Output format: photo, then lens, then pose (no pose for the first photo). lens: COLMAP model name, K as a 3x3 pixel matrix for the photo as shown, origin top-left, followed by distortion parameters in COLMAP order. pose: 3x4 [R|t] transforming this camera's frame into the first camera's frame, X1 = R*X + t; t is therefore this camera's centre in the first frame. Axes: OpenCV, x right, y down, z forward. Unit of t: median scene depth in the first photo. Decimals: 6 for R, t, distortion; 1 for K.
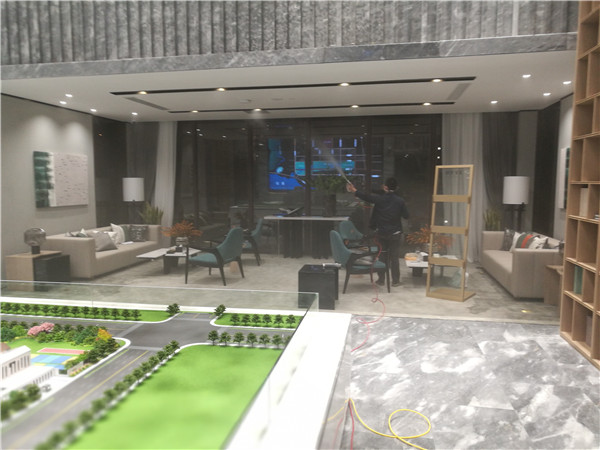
lens RADIAL K [[466.0, 0, 299.5], [0, 466.0, 225.1], [0, 0, 1]] dist [-0.002003, 0.010139]
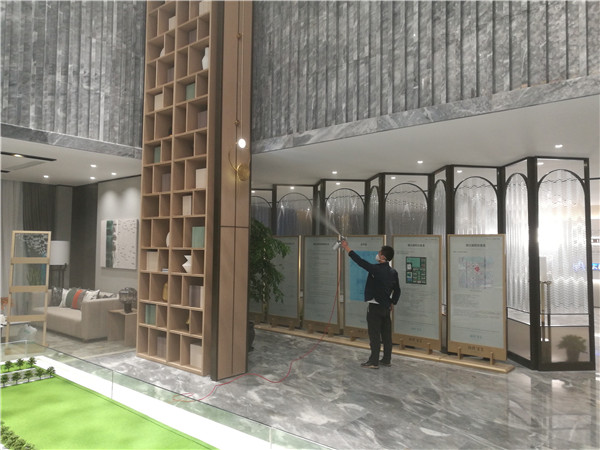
lens RADIAL K [[466.0, 0, 299.7], [0, 466.0, 225.1], [0, 0, 1]] dist [-0.002003, 0.010139]
pose [[0.486588, 0.050577, 0.872166, -0.421601], [0.066064, 0.993334, -0.094460, 0.007983], [-0.871130, 0.103582, 0.480003, -0.132970]]
